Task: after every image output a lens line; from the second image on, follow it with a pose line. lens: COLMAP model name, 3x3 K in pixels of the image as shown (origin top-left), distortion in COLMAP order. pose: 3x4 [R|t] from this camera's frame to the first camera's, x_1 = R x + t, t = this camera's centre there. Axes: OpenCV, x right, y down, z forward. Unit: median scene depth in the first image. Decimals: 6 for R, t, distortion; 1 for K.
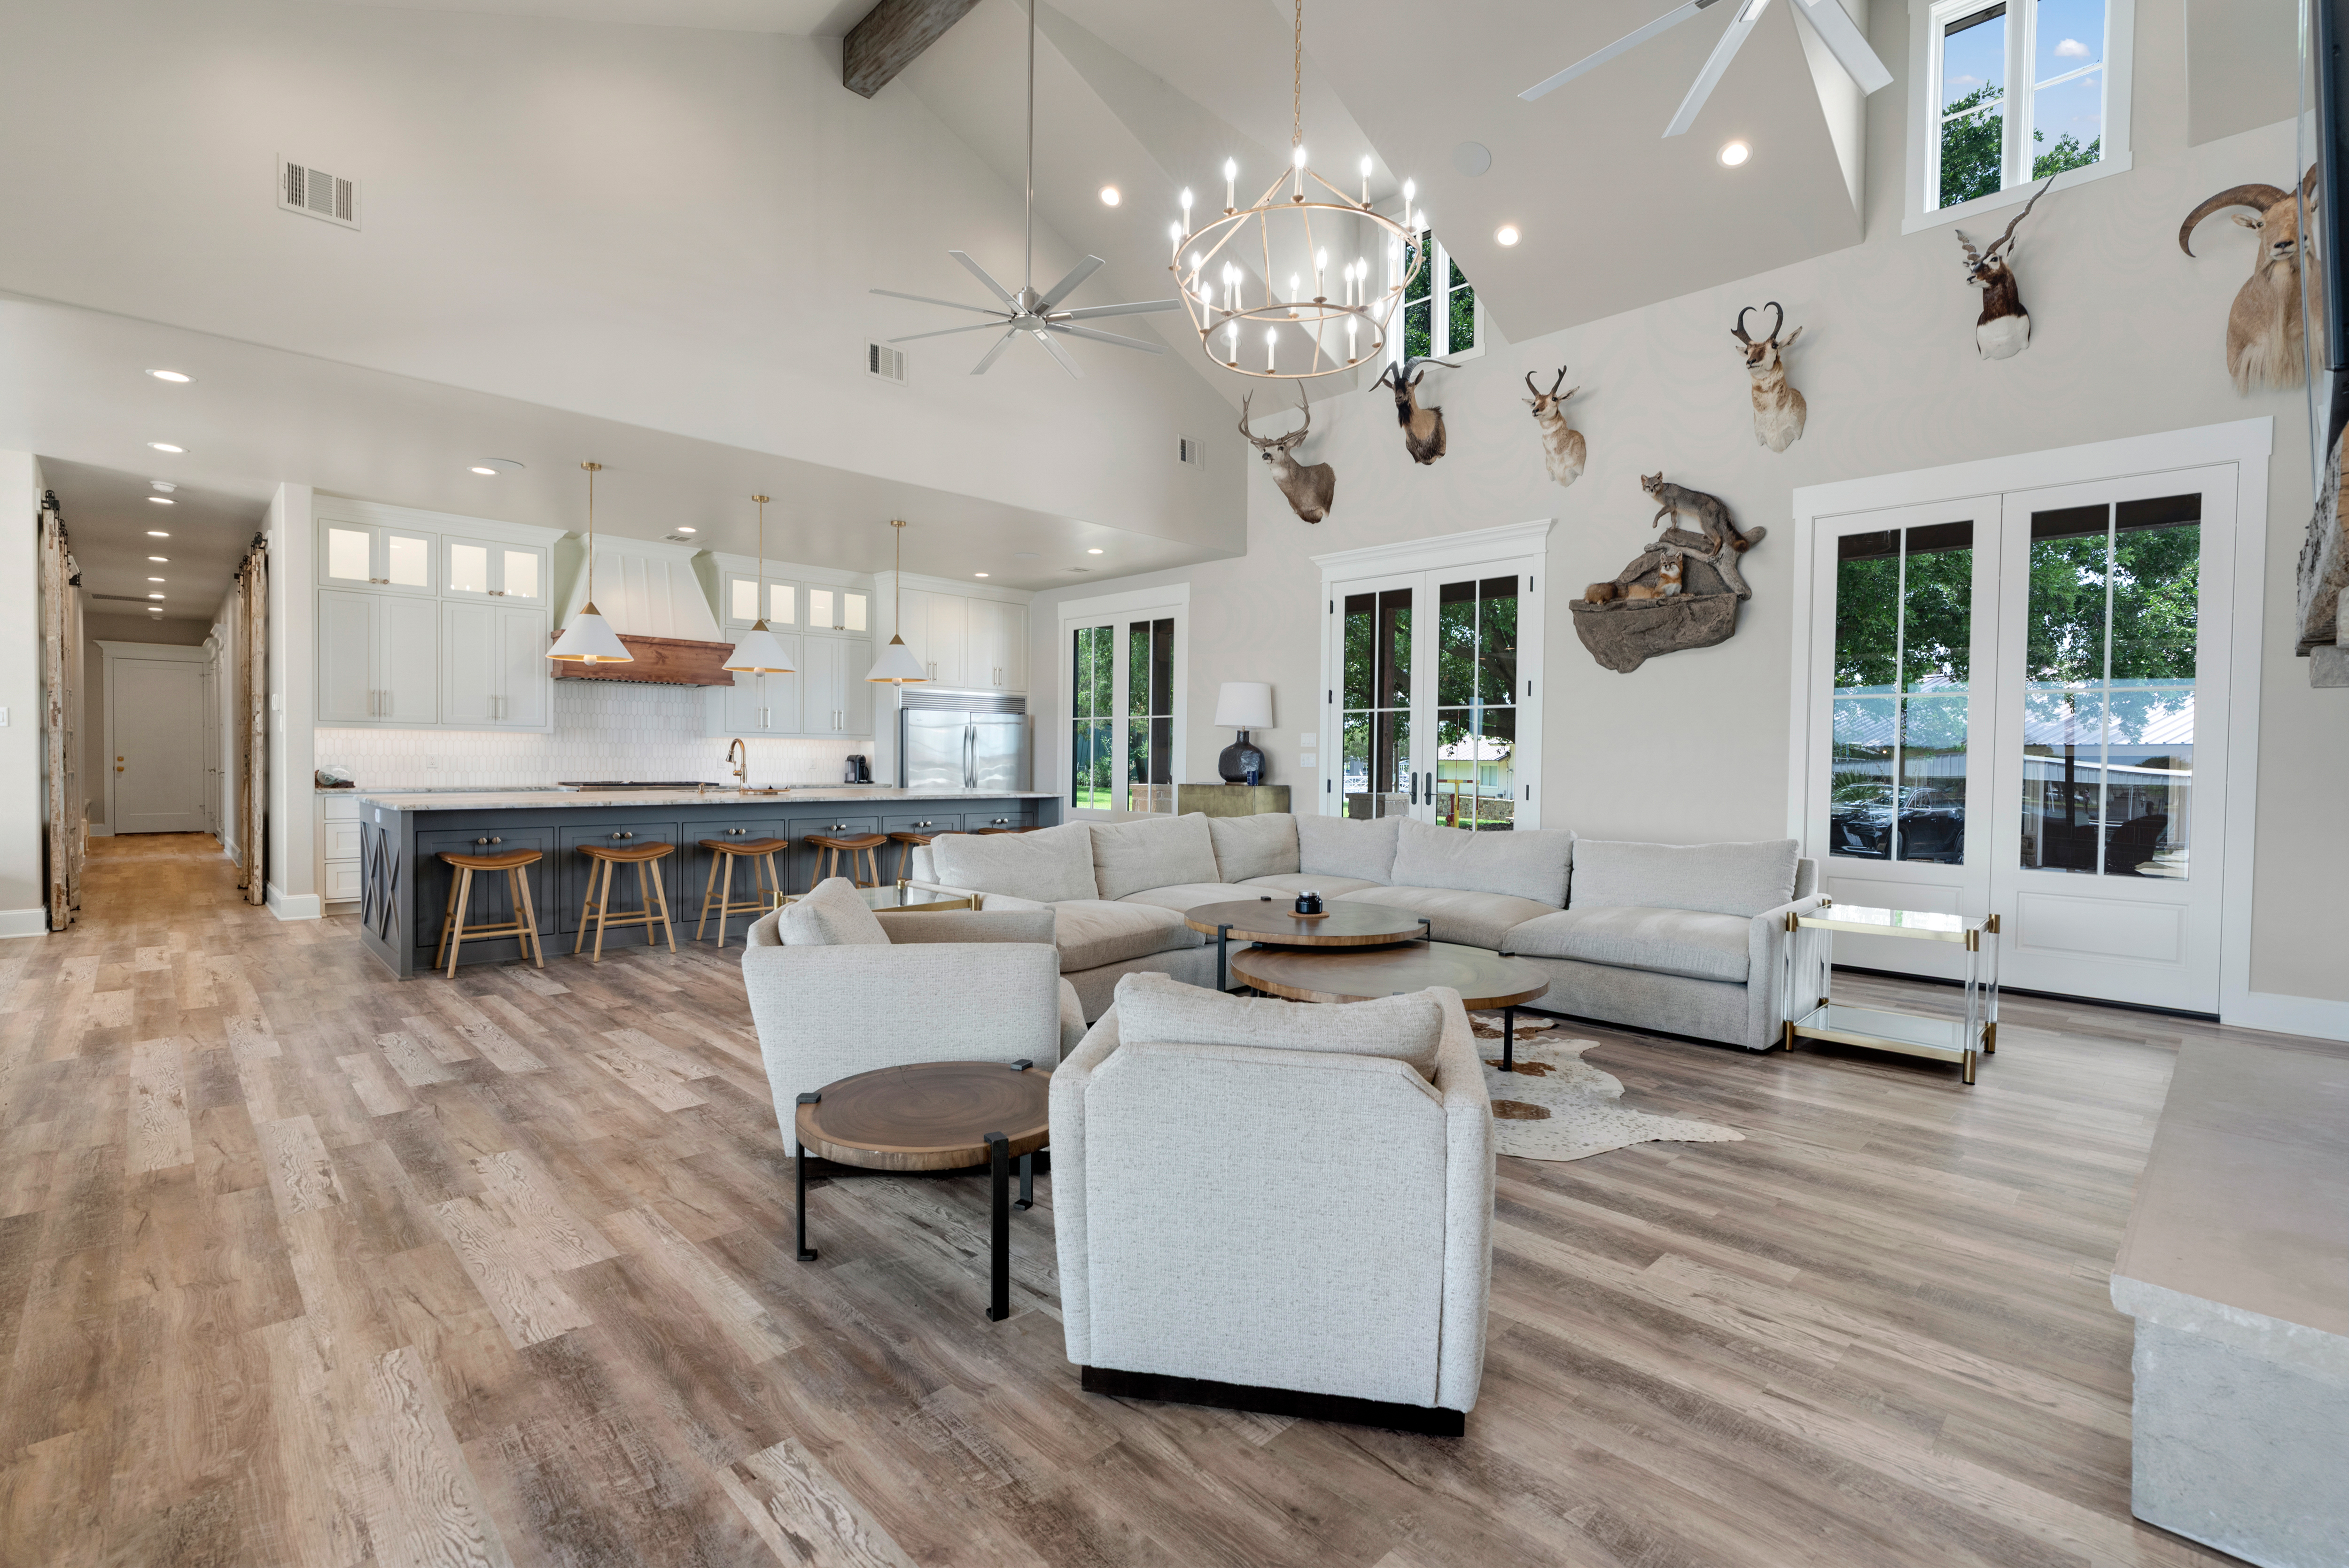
lens RADIAL K [[1052.4, 0, 1174.5], [0, 1052.4, 784.0], [0, 0, 1]] dist [-0.000890, 0.000417]
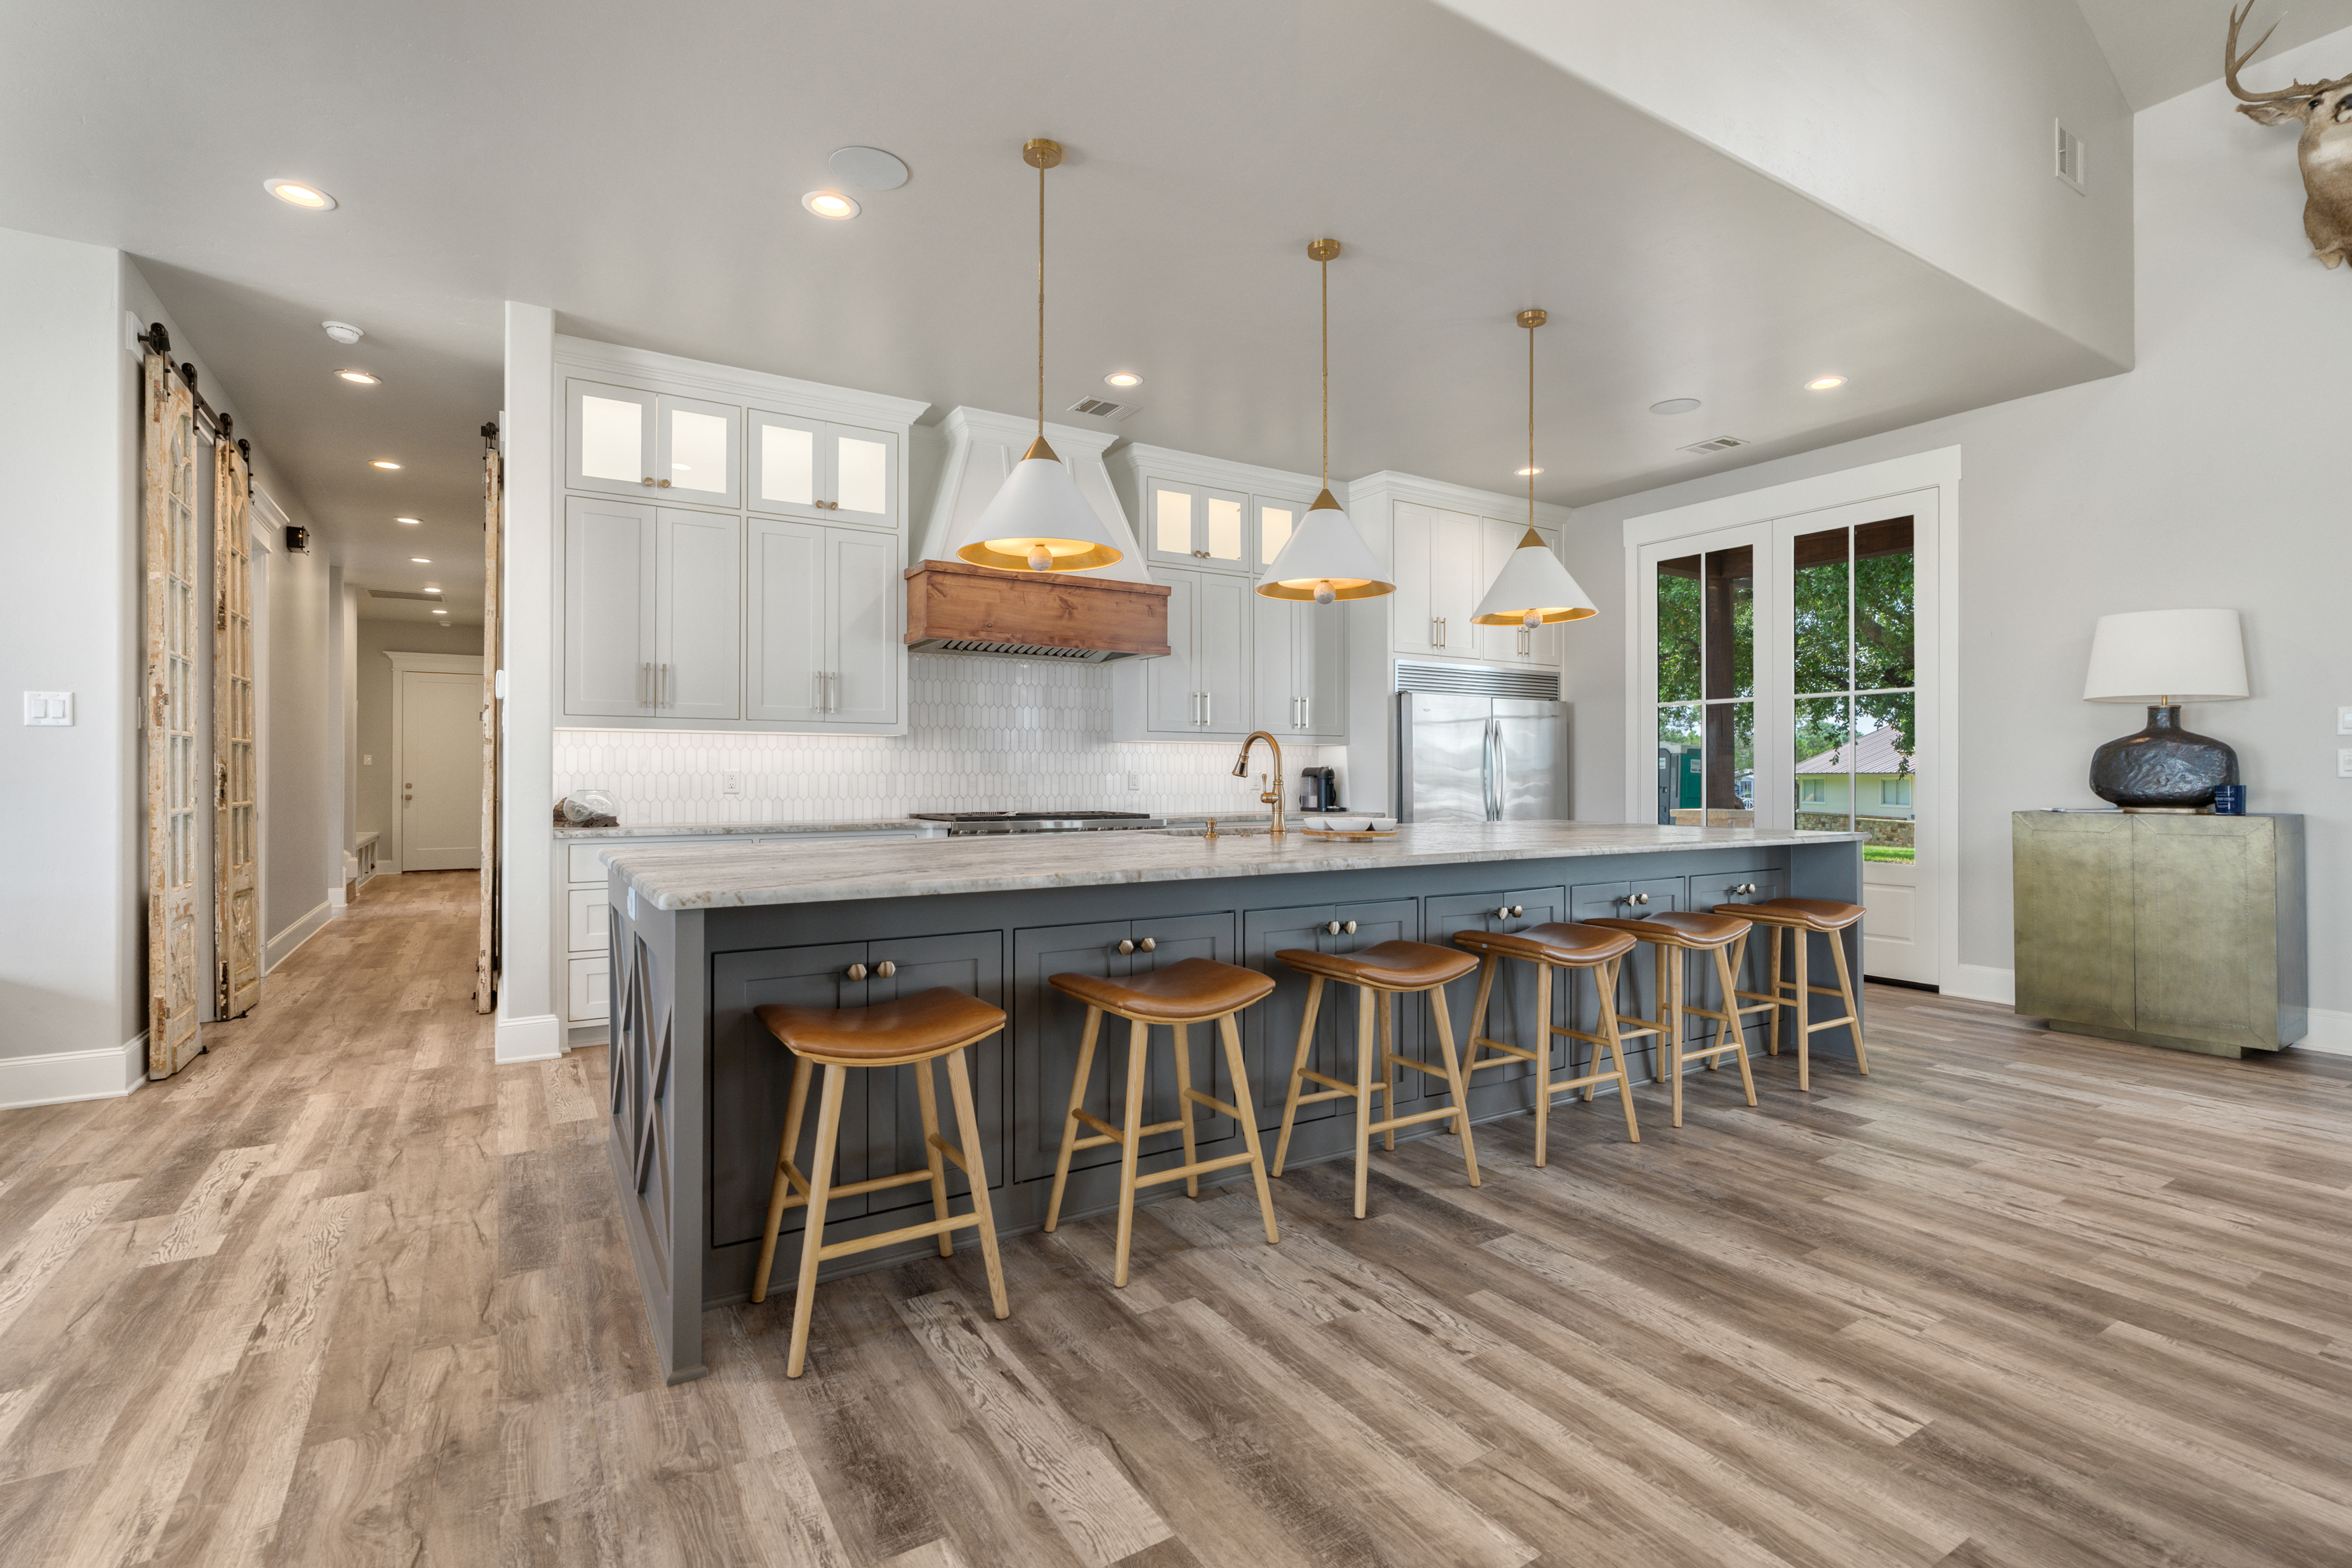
lens RADIAL K [[1082.1, 0, 1189.1], [0, 1082.1, 779.1], [0, 0, 1]] dist [-0.003857, 0.000363]
pose [[0.979182, -0.011275, -0.202669, -0.365061], [0.006604, 0.999697, -0.023710, -0.007423], [0.202875, 0.021878, 0.978960, 0.503529]]
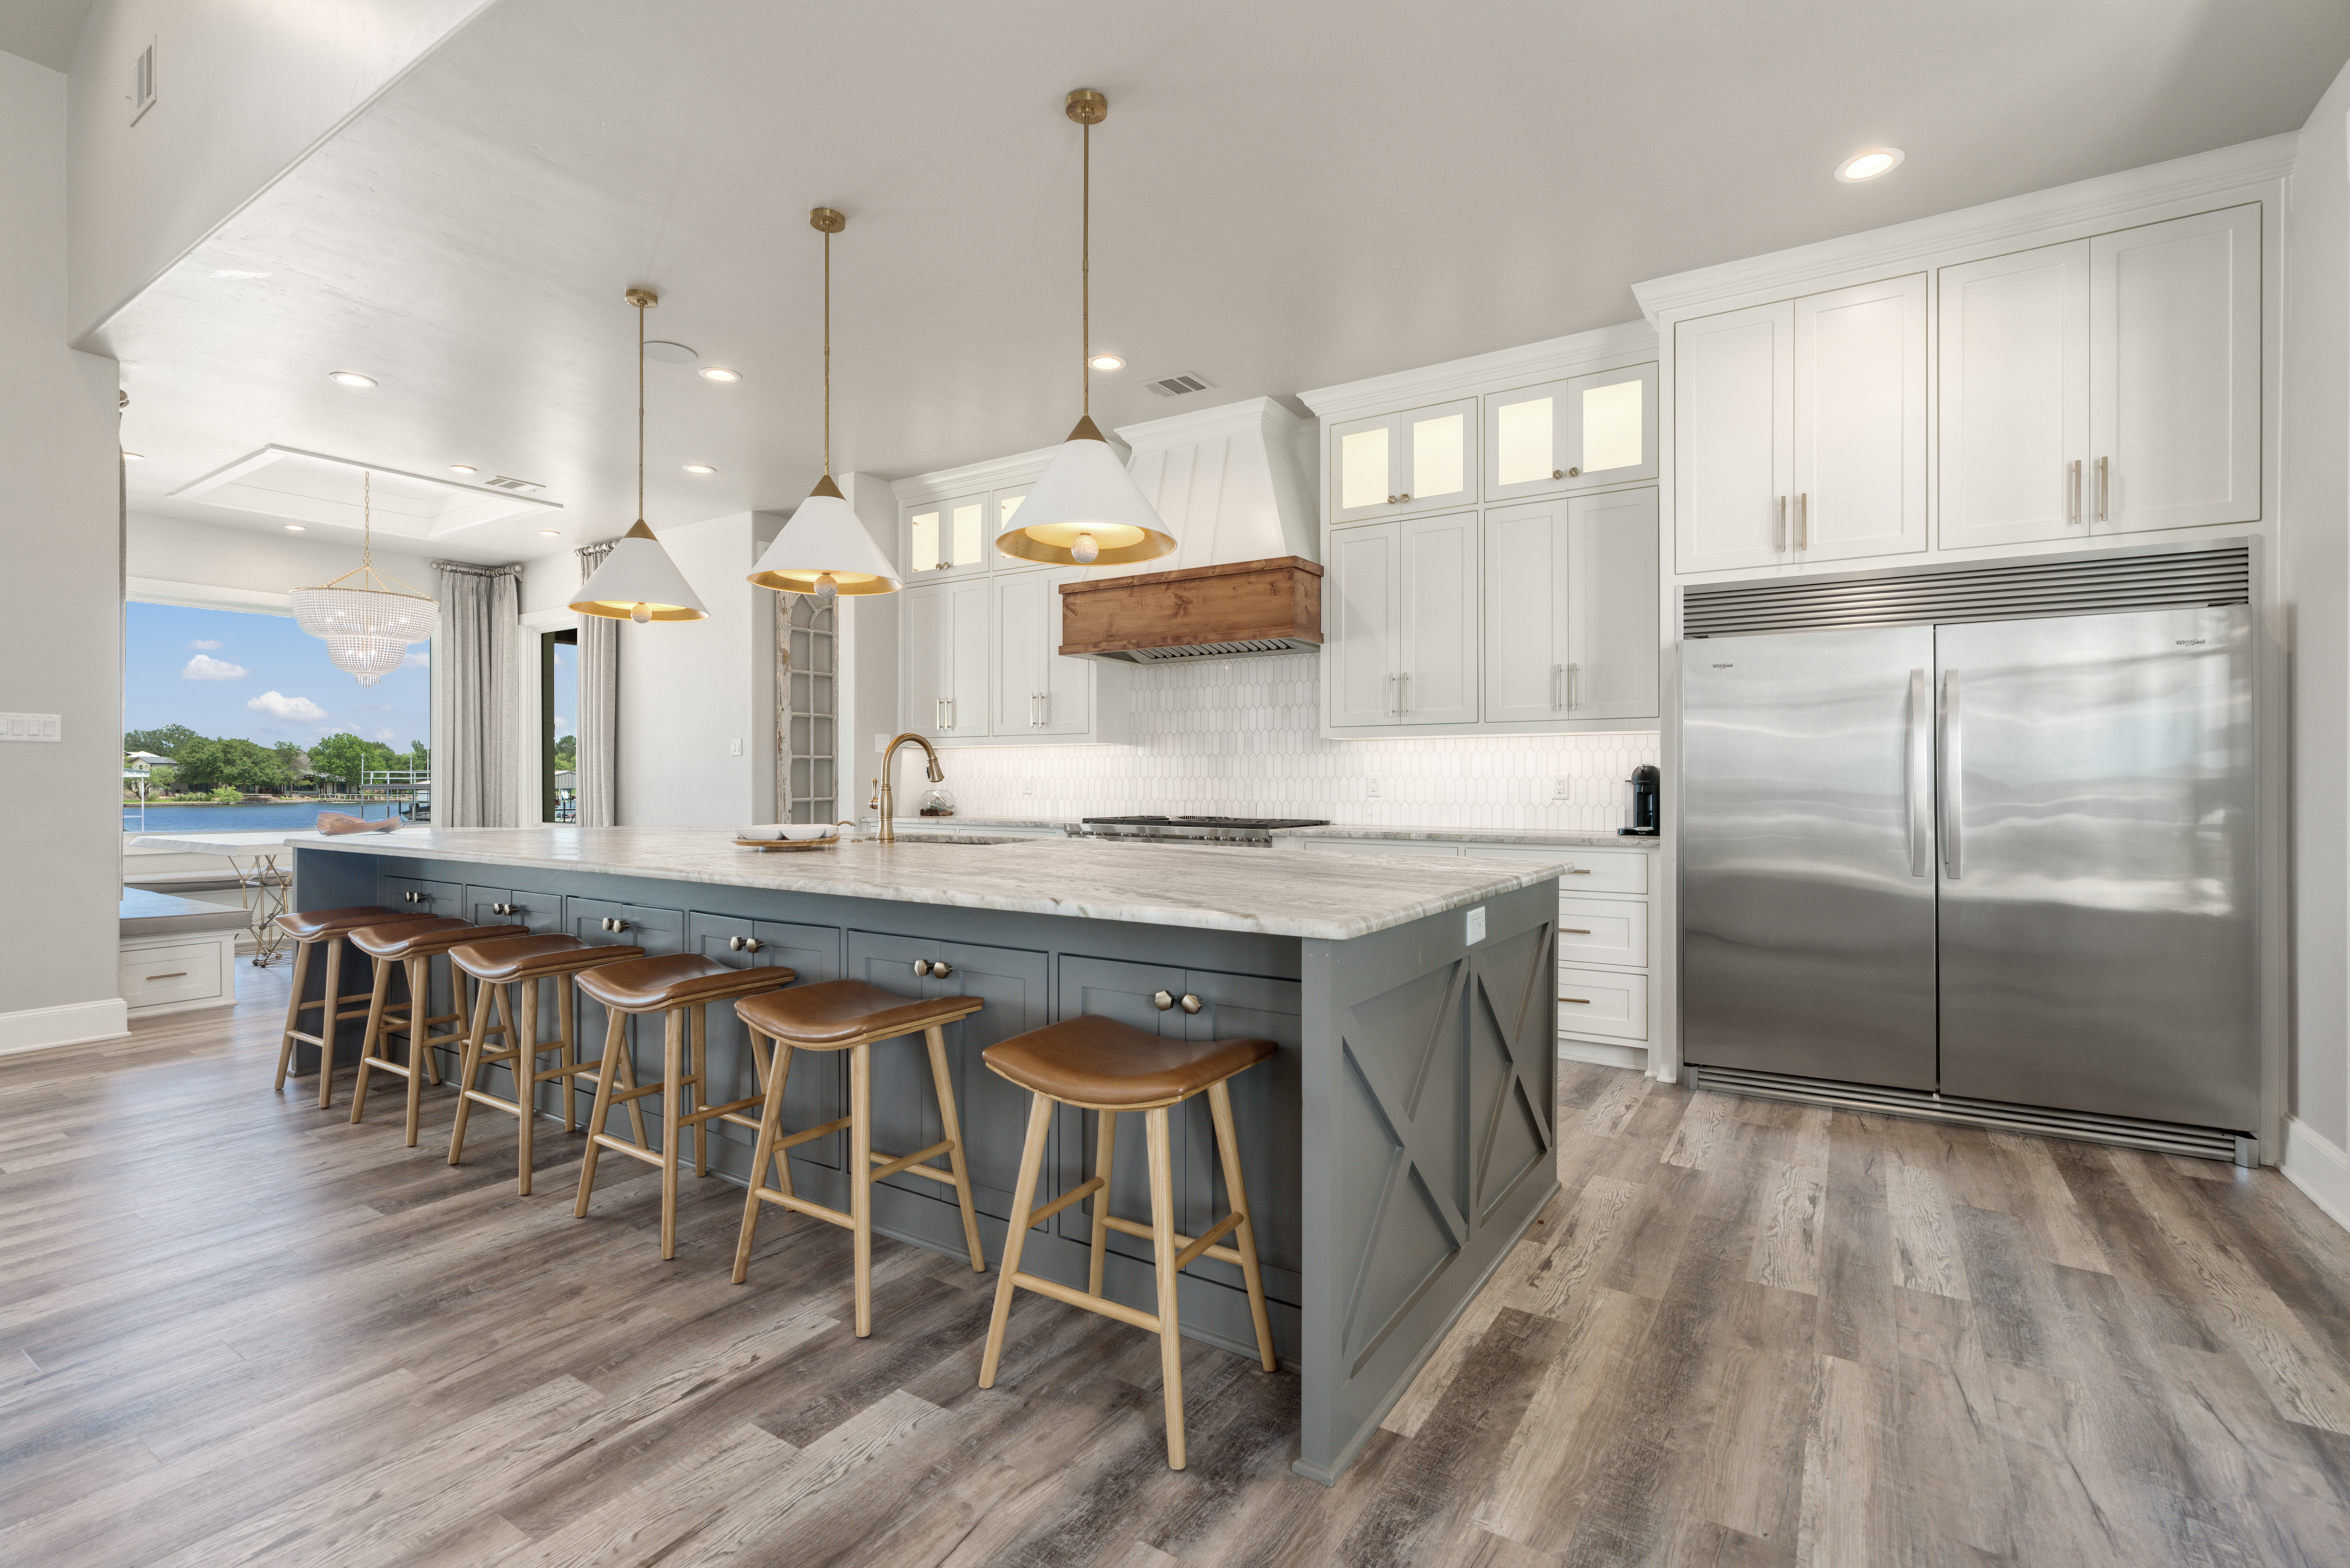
lens RADIAL K [[1081.1, 0, 1188.1], [0, 1081.1, 779.1], [0, 0, 1]] dist [-0.003857, 0.000363]
pose [[0.224118, -0.014091, -0.974460, 0.113201], [-0.022071, 0.999566, -0.019531, -0.015306], [0.974312, 0.025884, 0.223710, 1.085459]]
